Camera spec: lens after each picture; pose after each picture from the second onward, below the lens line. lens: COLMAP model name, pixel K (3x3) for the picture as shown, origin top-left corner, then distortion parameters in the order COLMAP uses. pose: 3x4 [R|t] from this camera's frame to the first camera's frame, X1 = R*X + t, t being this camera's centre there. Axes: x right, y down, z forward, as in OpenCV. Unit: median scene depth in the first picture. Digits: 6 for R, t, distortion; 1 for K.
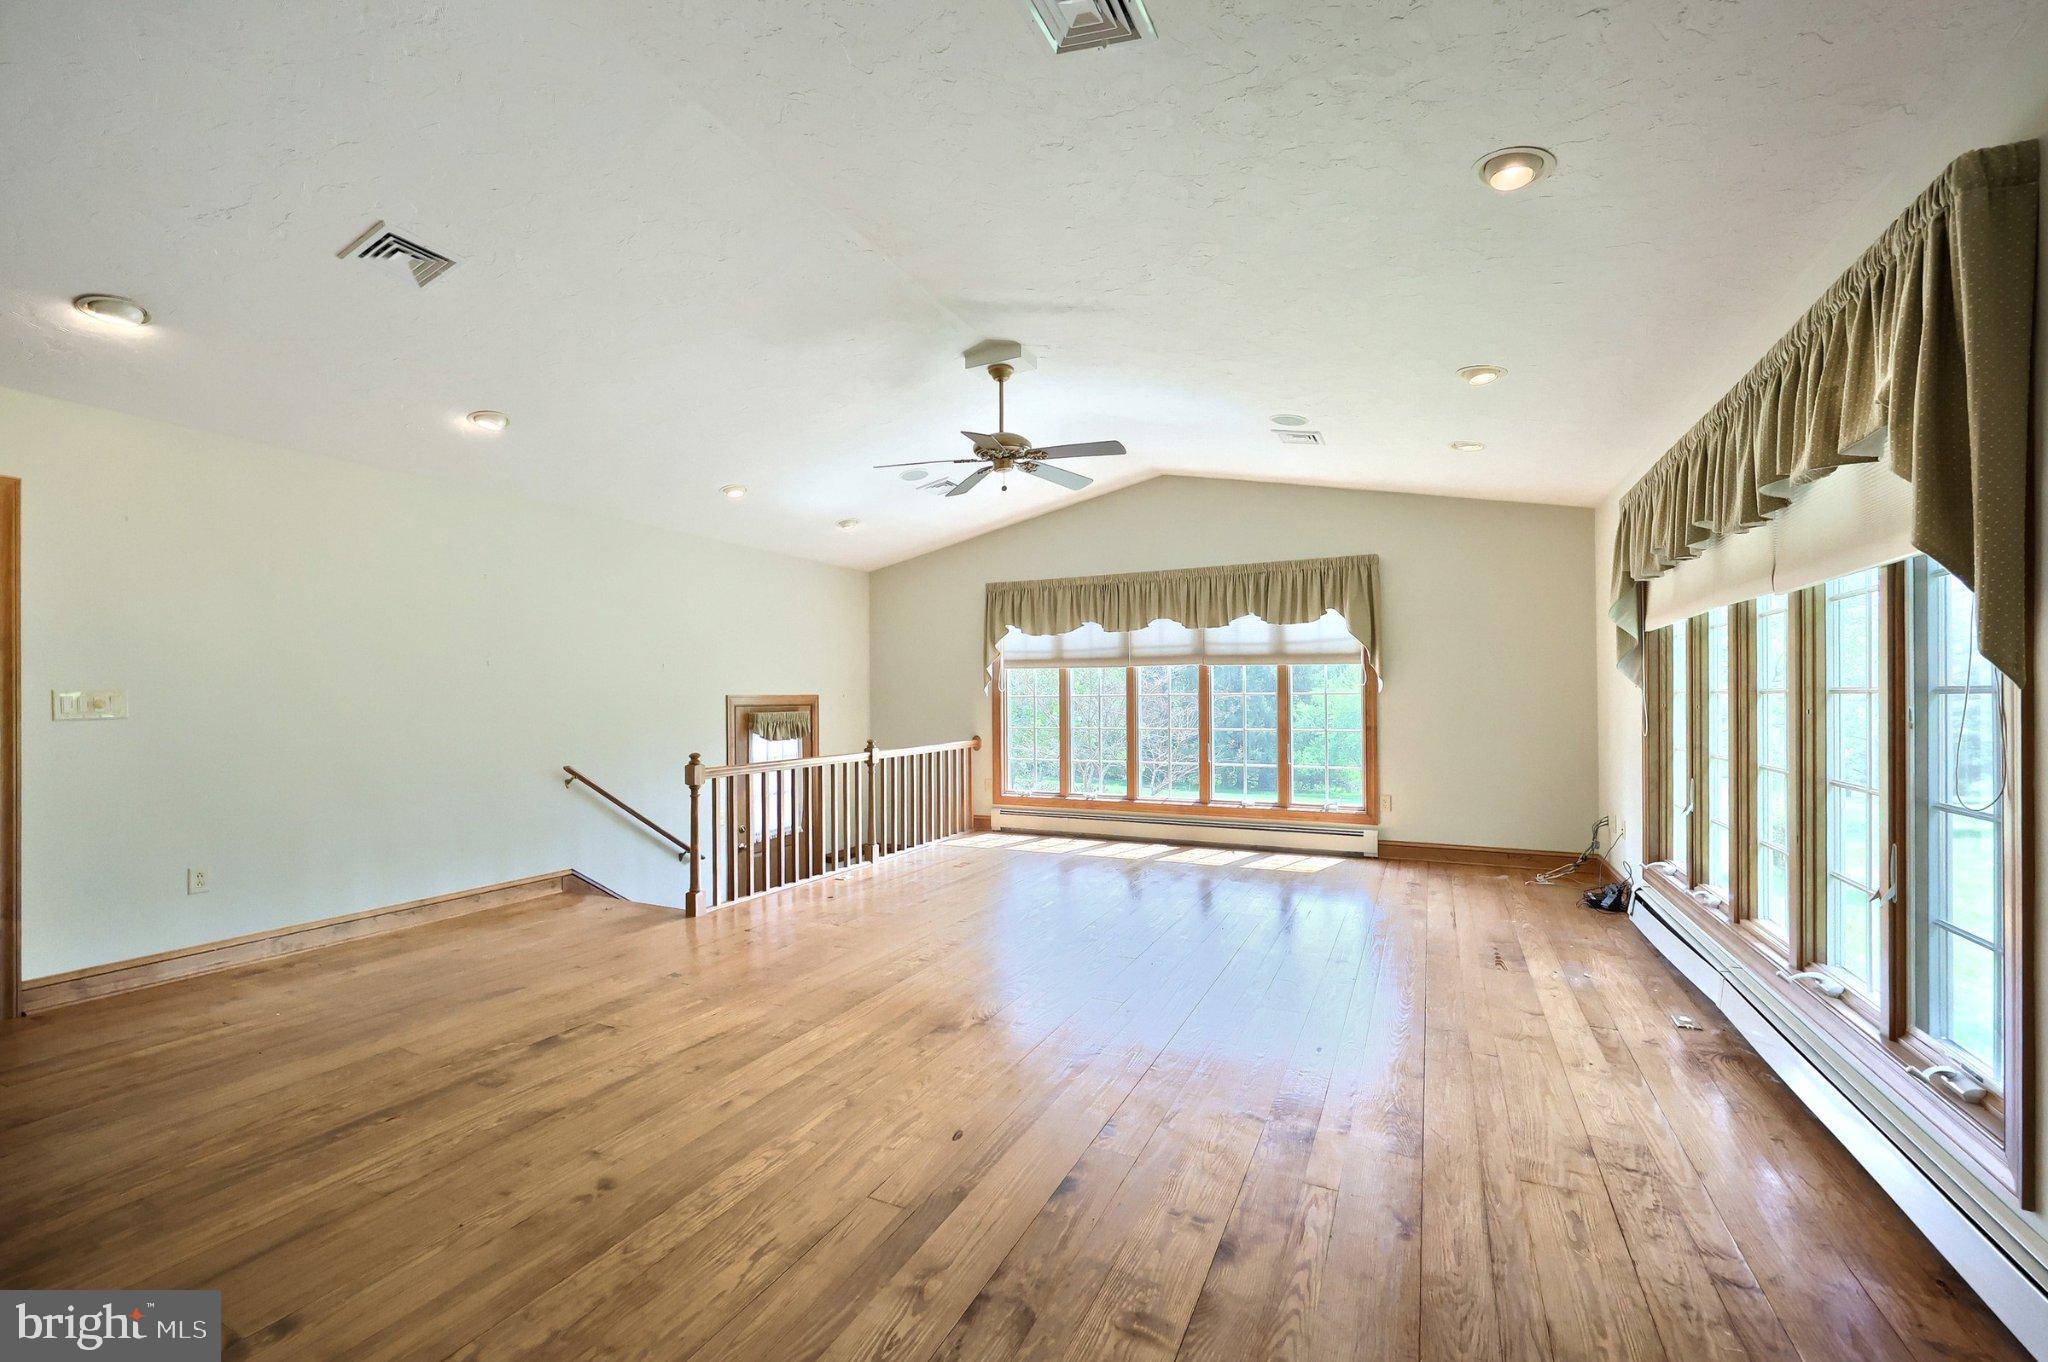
lens RADIAL K [[844.9, 0, 984.1], [0, 844.9, 696.9], [0, 0, 1]] dist [0.000403, 0.000383]
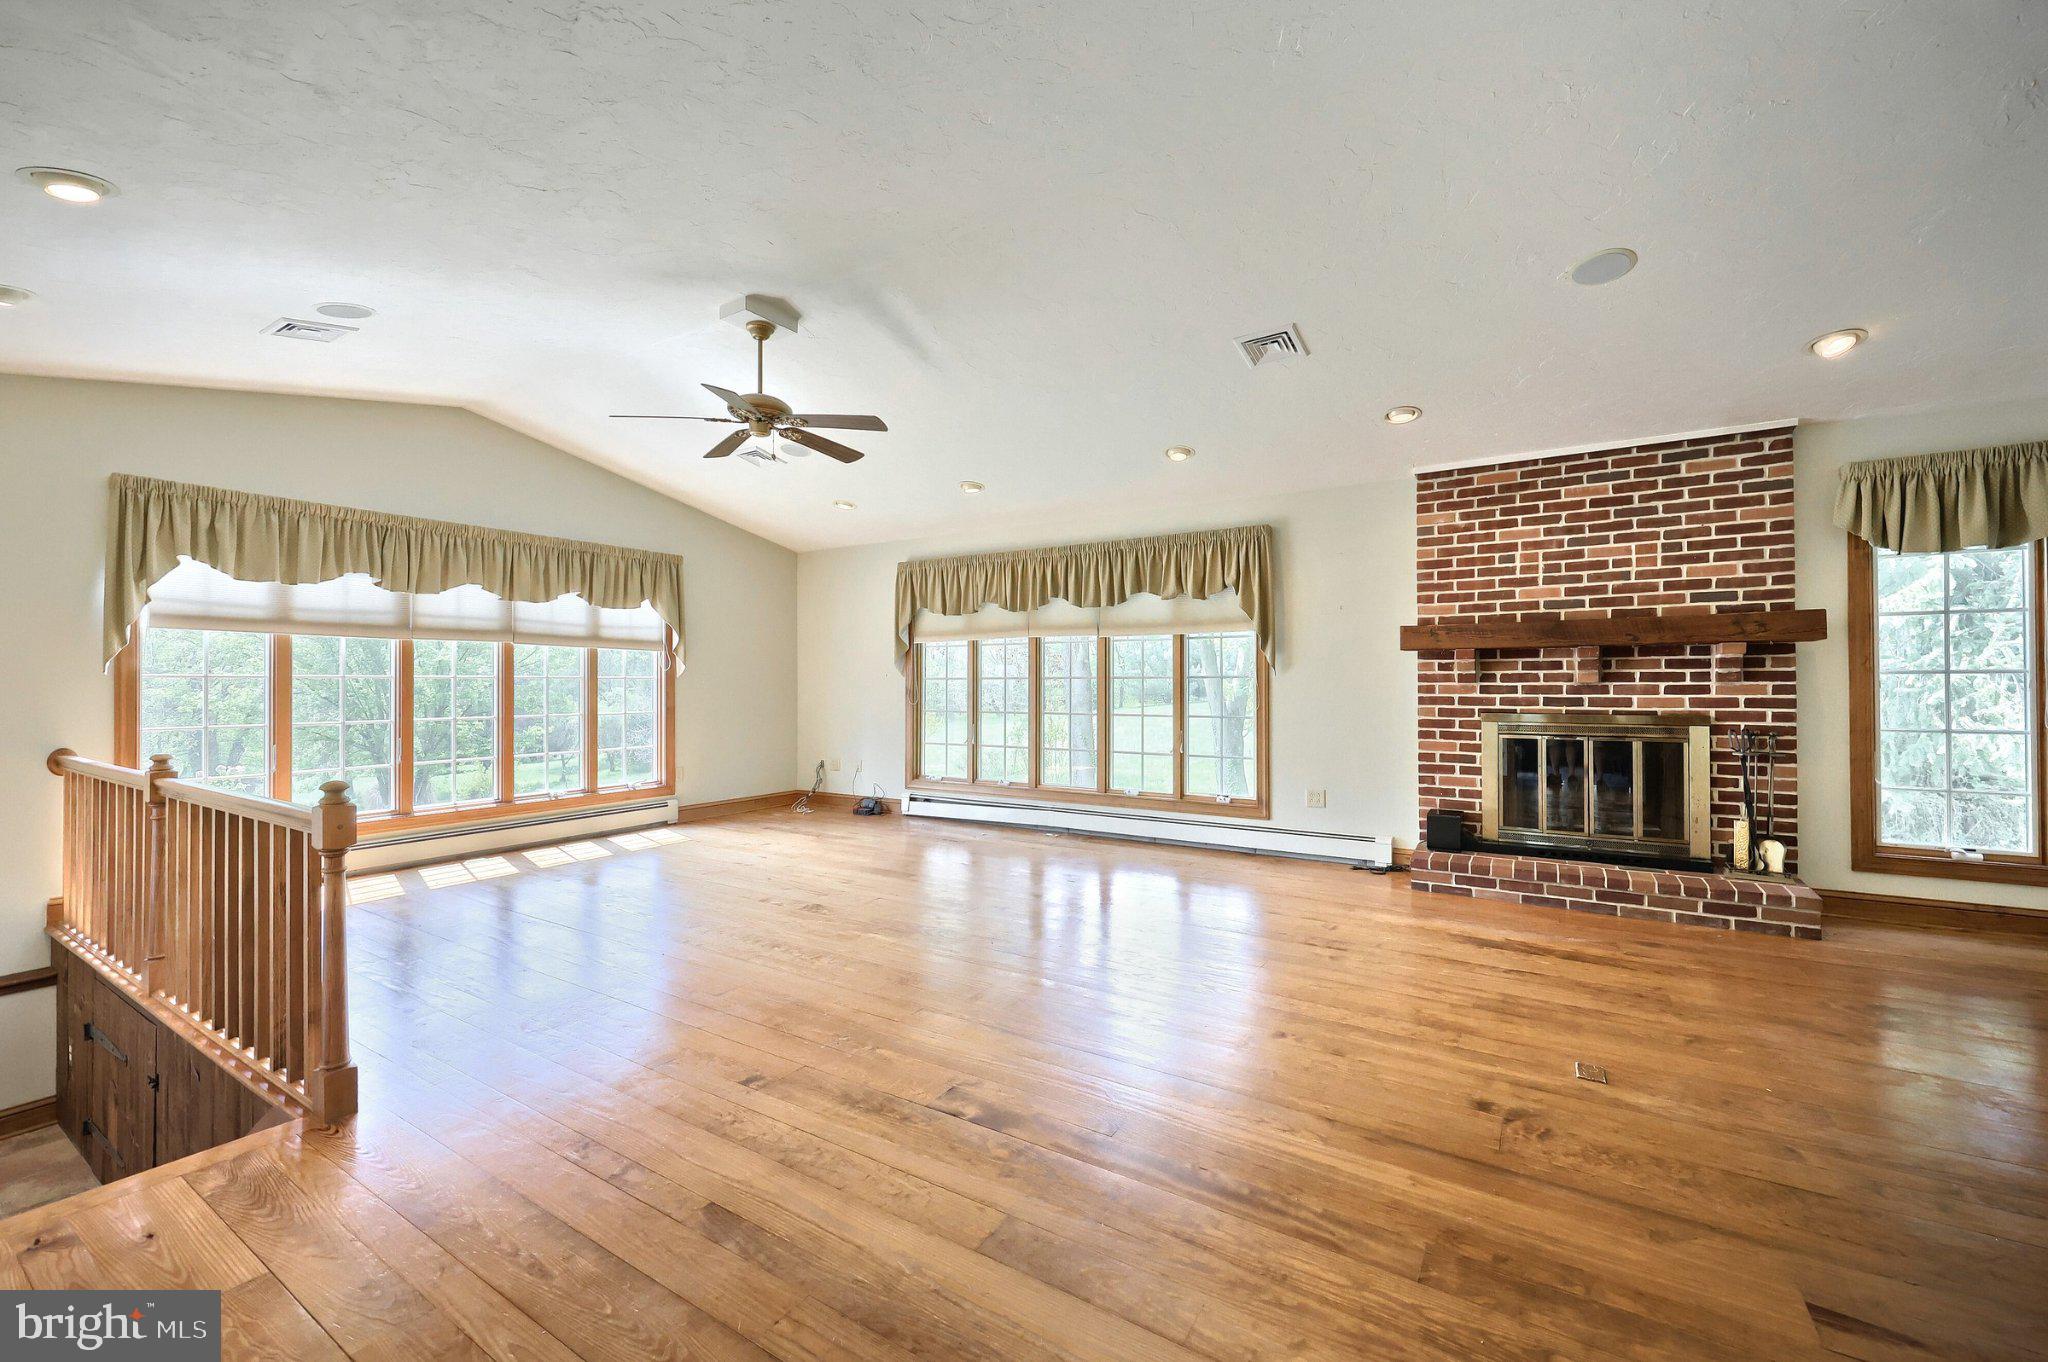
lens RADIAL K [[844.9, 0, 1017.2], [0, 844.9, 685.9], [0, 0, 1]] dist [0.000403, 0.000383]
pose [[0.083361, 0.002947, 0.996515, -0.597862], [-0.000387, 0.999996, -0.002925, 0.009484], [-0.996519, -0.000142, 0.083362, 0.429049]]
